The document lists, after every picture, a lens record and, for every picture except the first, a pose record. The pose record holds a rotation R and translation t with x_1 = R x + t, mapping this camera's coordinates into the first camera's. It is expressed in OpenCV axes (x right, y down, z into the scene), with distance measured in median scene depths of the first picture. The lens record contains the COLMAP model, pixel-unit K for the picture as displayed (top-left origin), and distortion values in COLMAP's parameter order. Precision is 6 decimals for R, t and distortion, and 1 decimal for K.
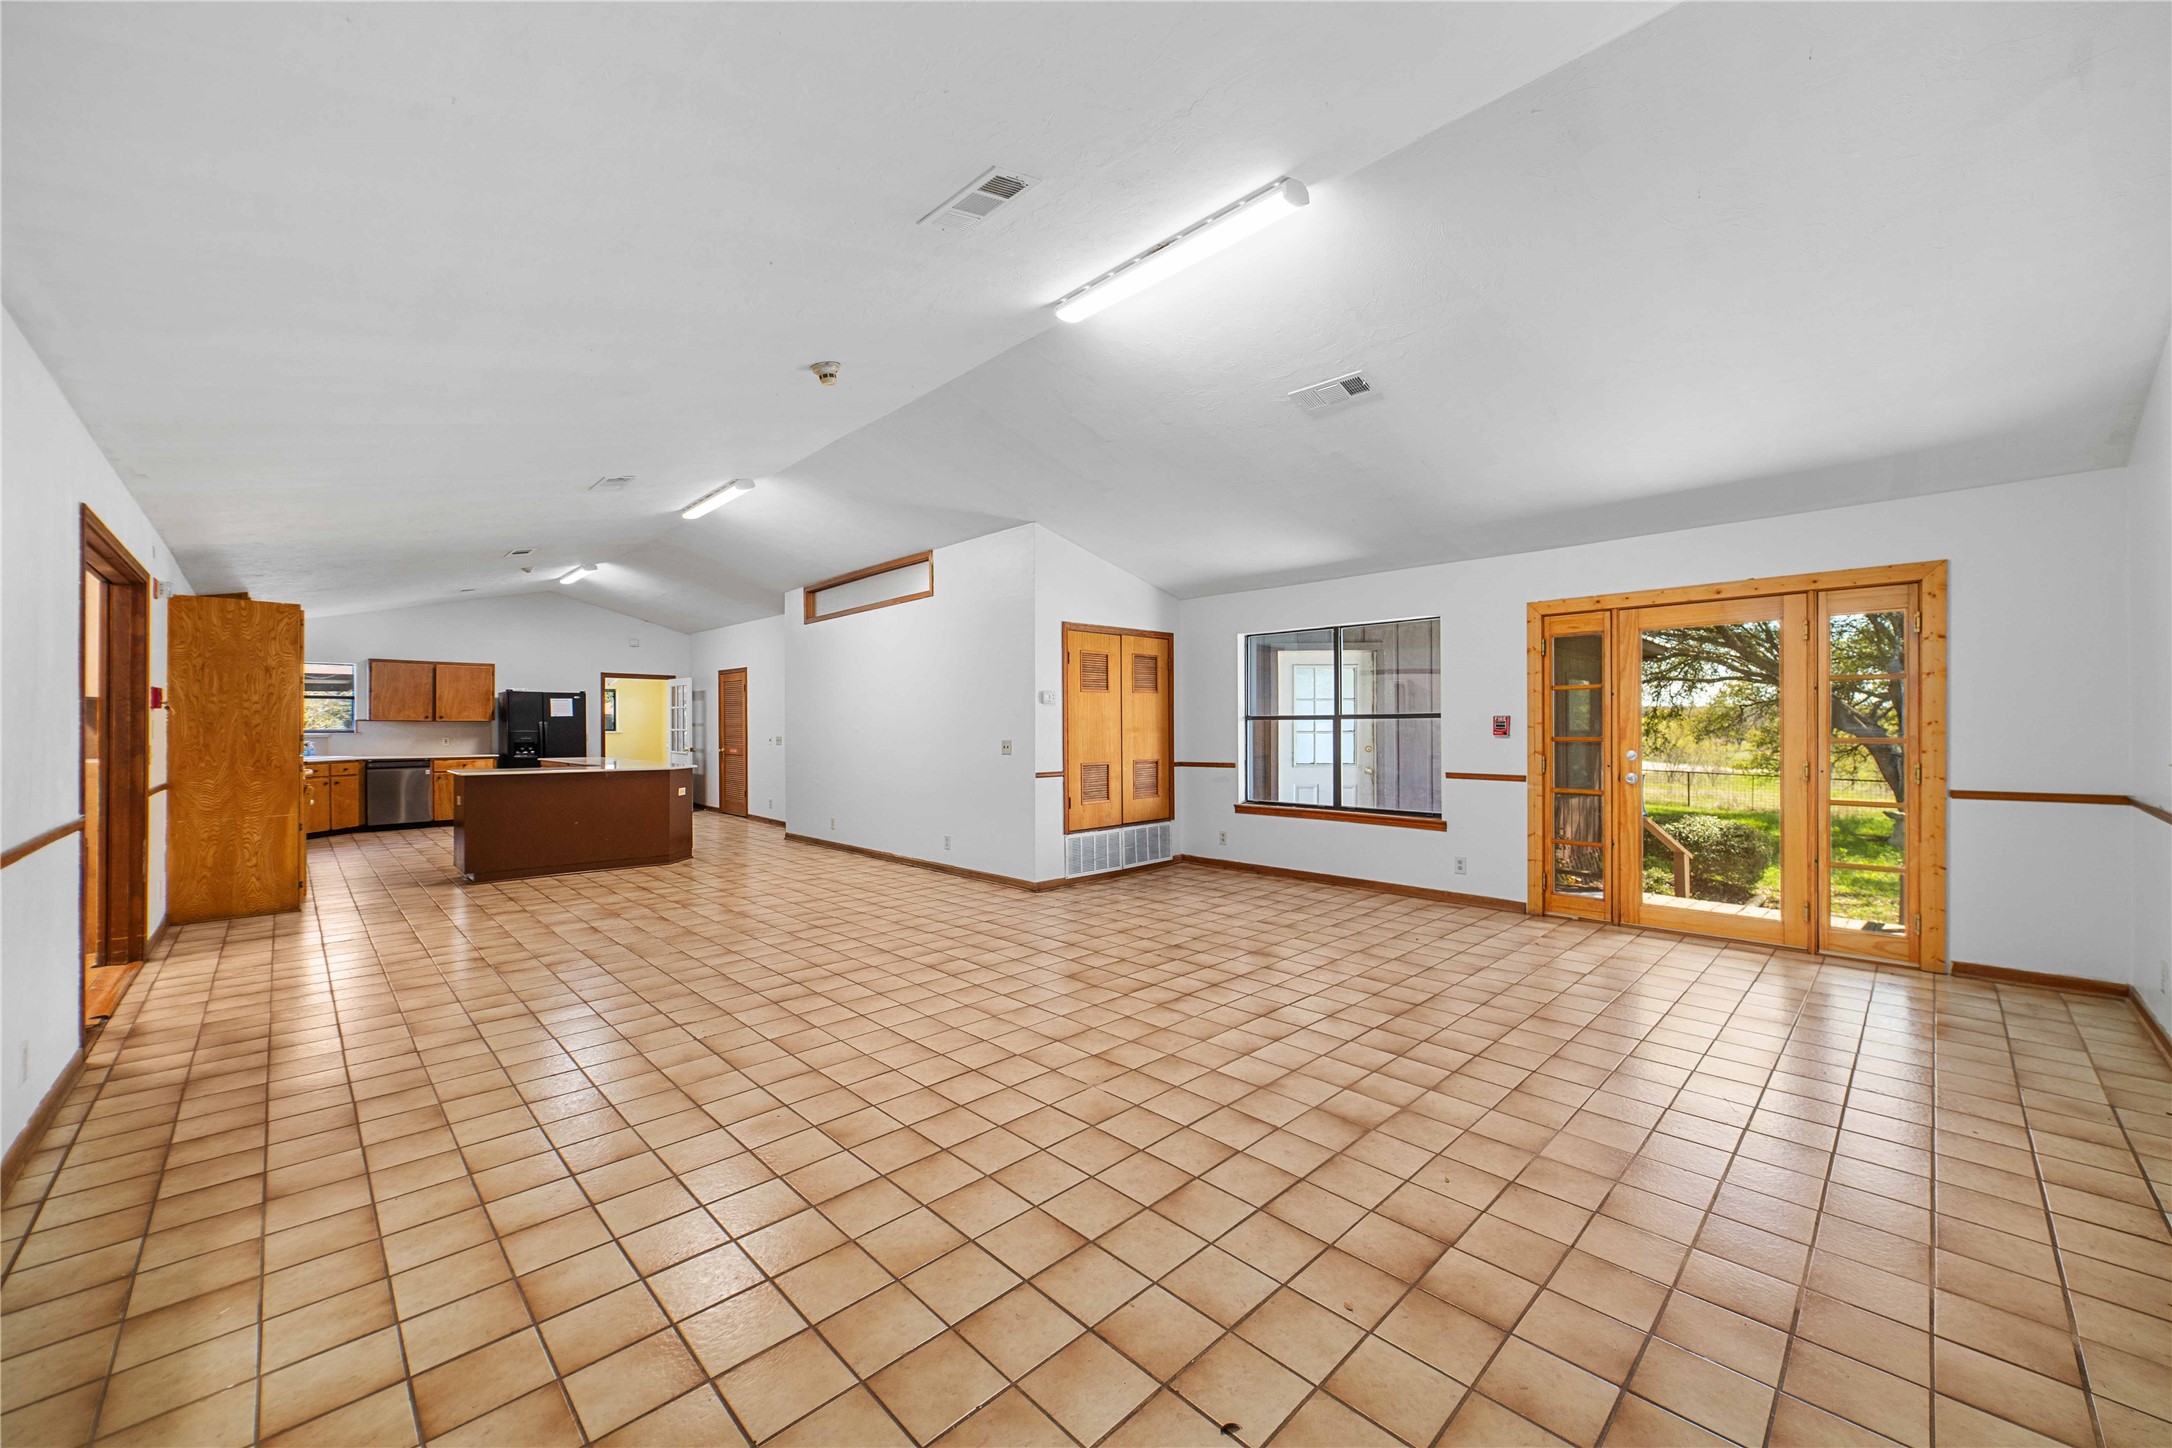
lens RADIAL K [[822.4, 0, 1104.7], [0, 822.4, 727.7], [0, 0, 1]] dist [-0.005937, 0.002052]
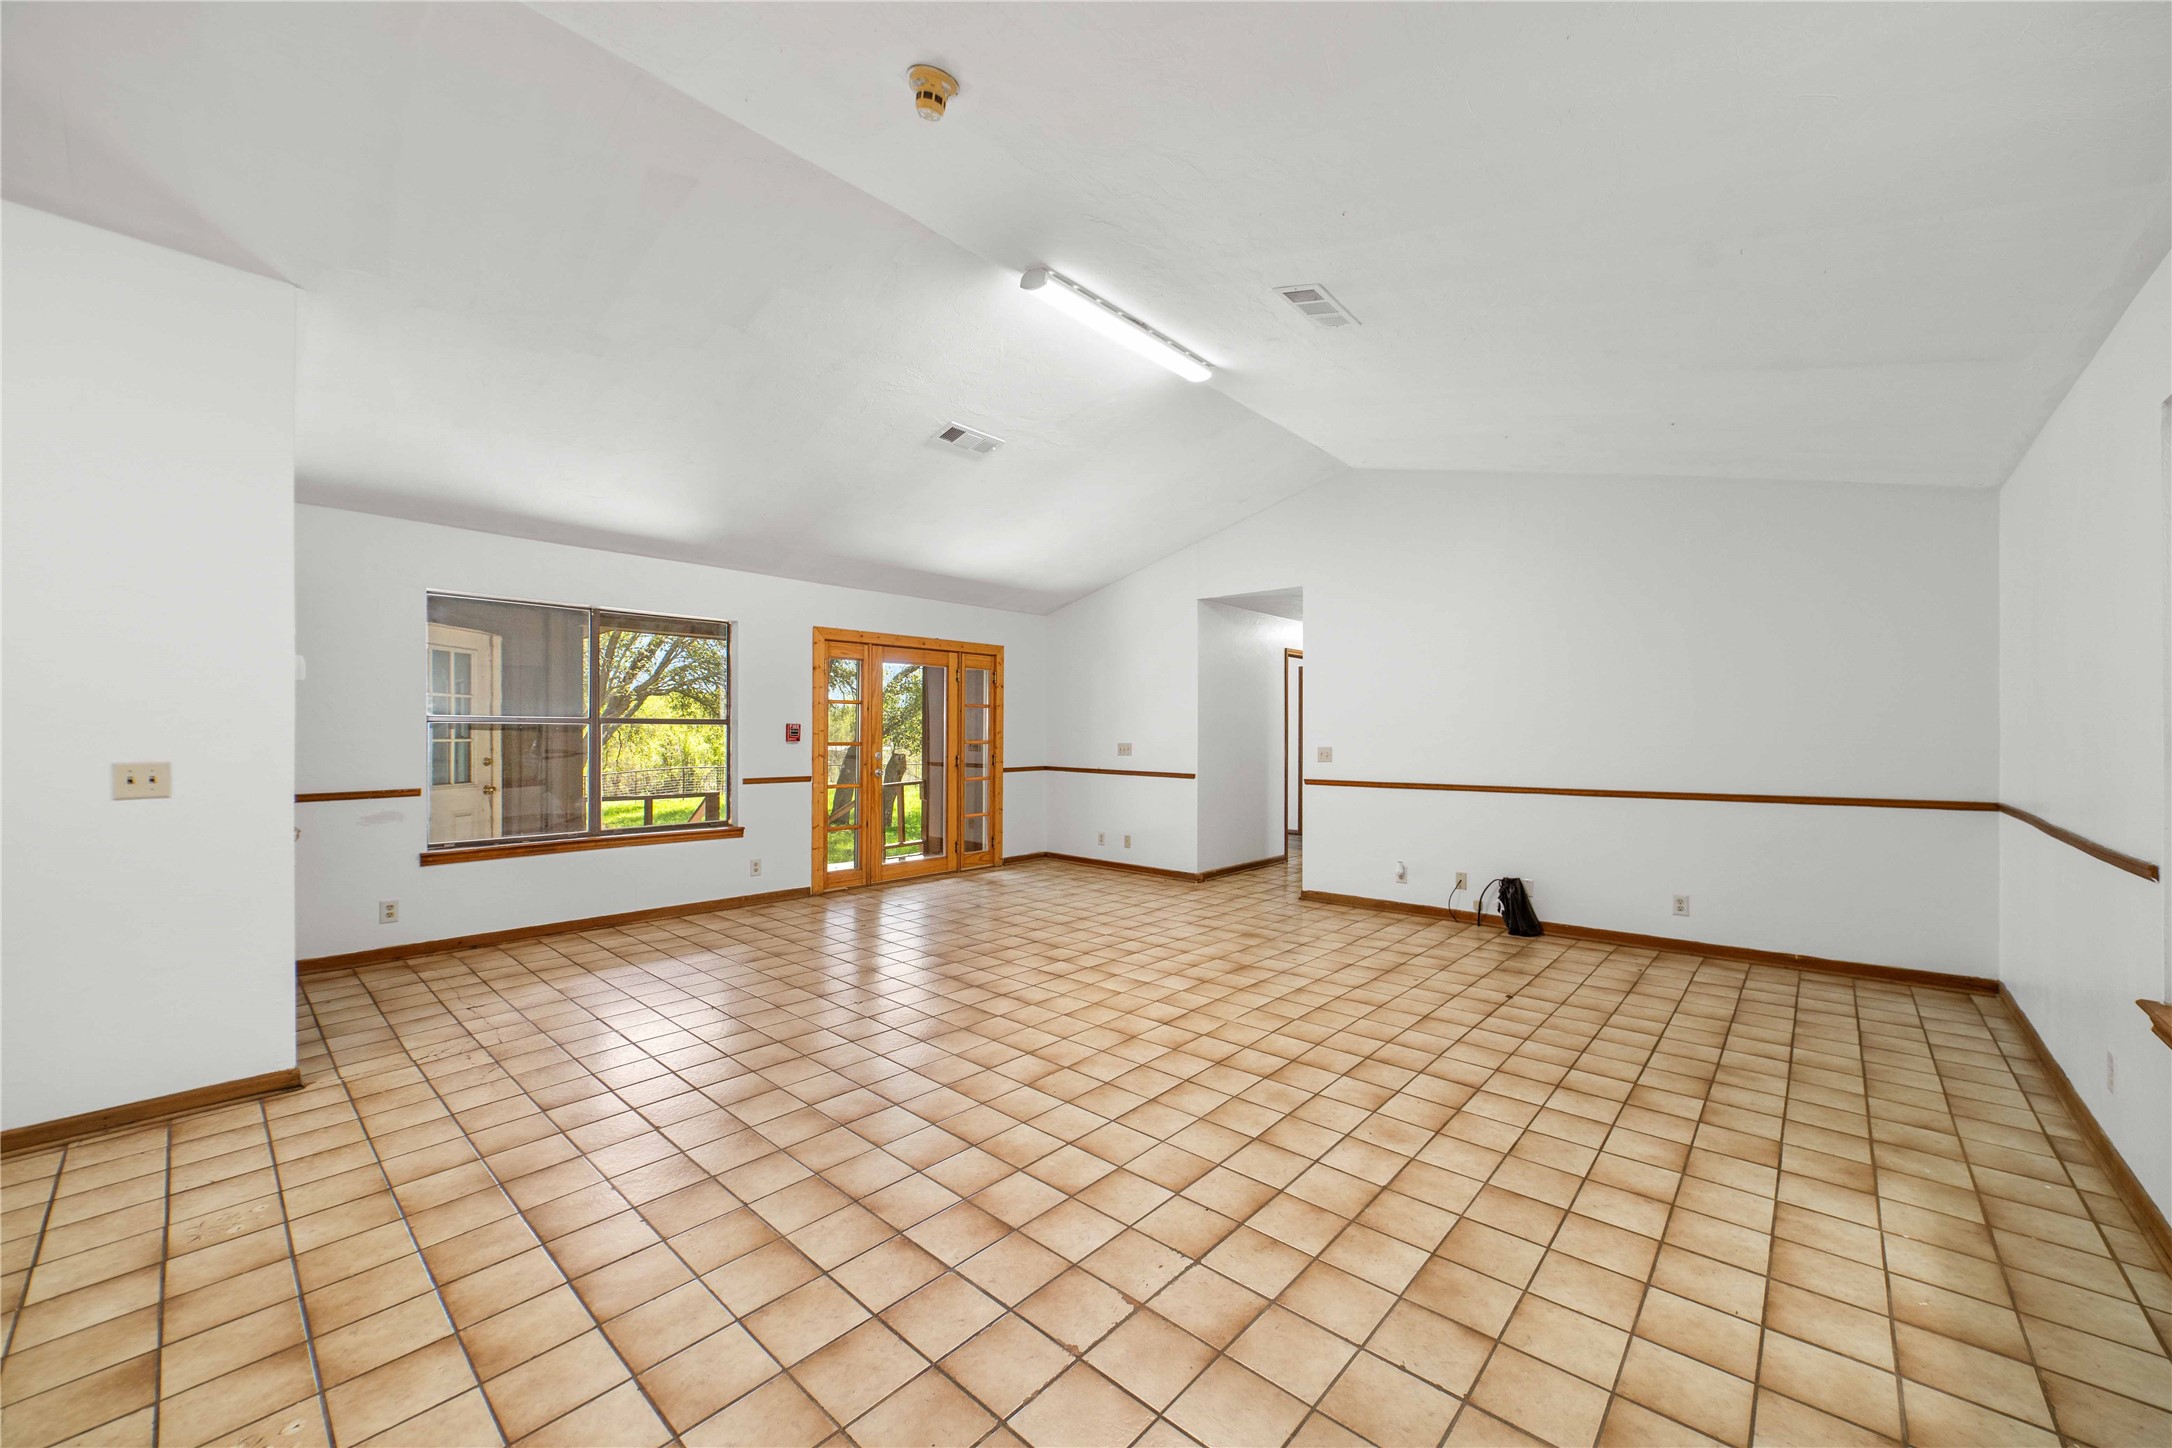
lens RADIAL K [[822.4, 0, 1090.9], [0, 822.4, 738.4], [0, 0, 1]] dist [-0.005937, 0.002052]
pose [[-0.054391, -0.002365, 0.998517, -0.933940], [-0.001648, 0.999996, 0.002279, 0.003955], [-0.998518, -0.001521, -0.054395, 0.960205]]
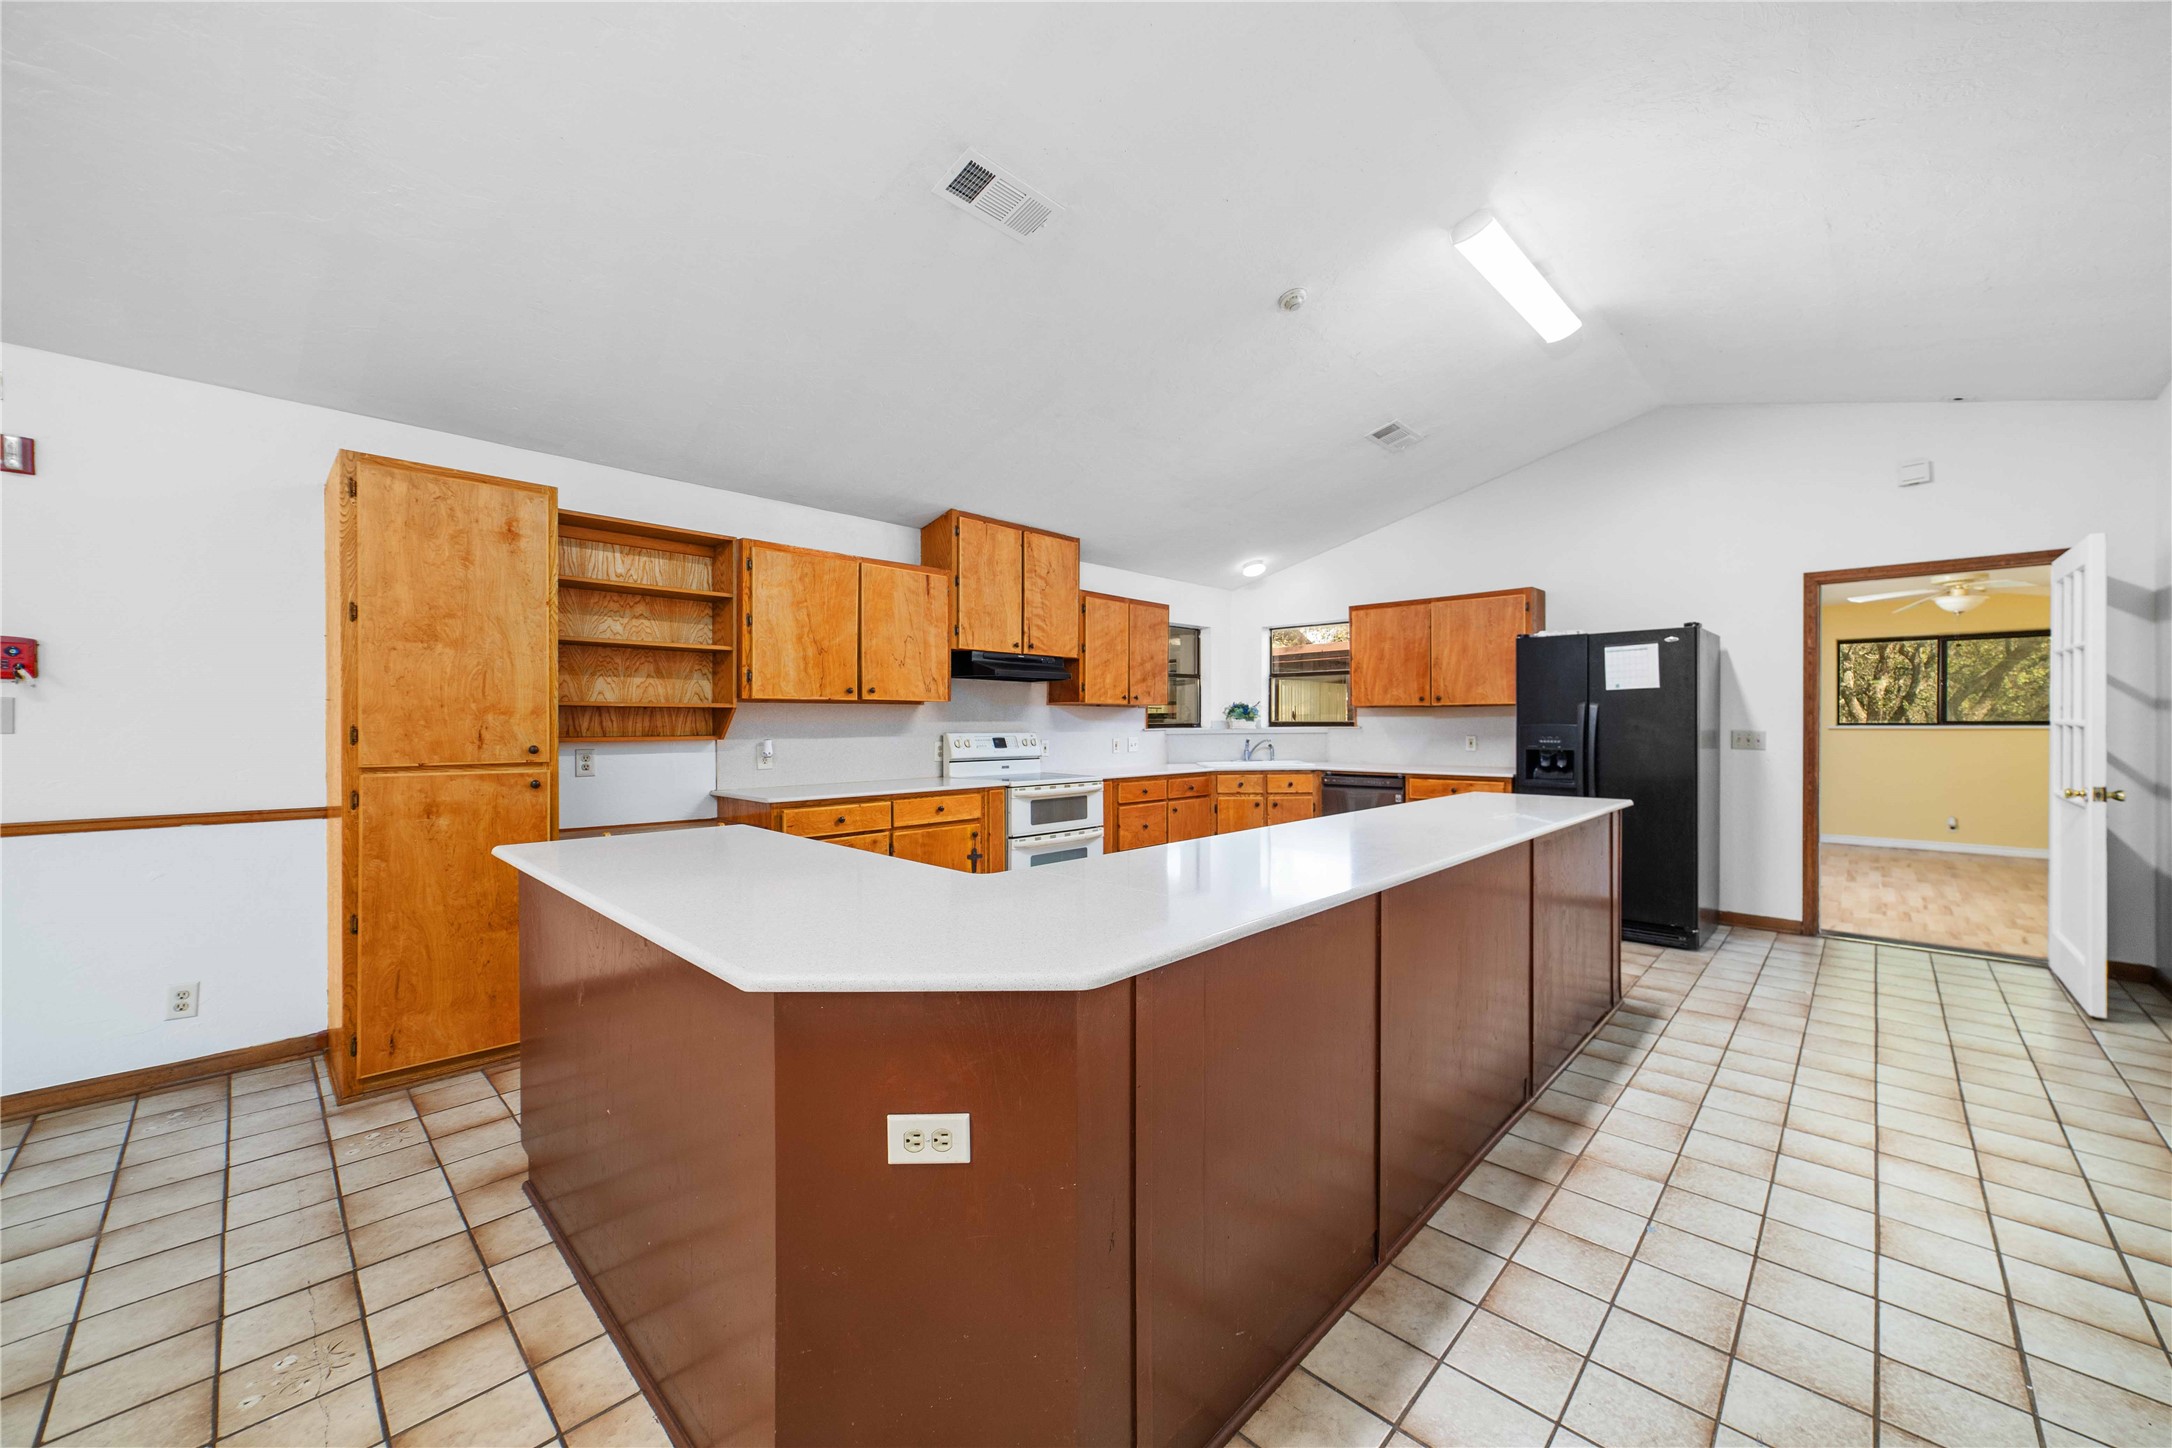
lens RADIAL K [[822.4, 0, 1079.2], [0, 822.4, 713.2], [0, 0, 1]] dist [-0.005937, 0.002052]
pose [[0.017067, -0.011163, -0.999792, -0.750781], [0.001586, 0.999937, -0.011138, 0.007169], [0.999853, -0.001395, 0.017084, 2.094540]]
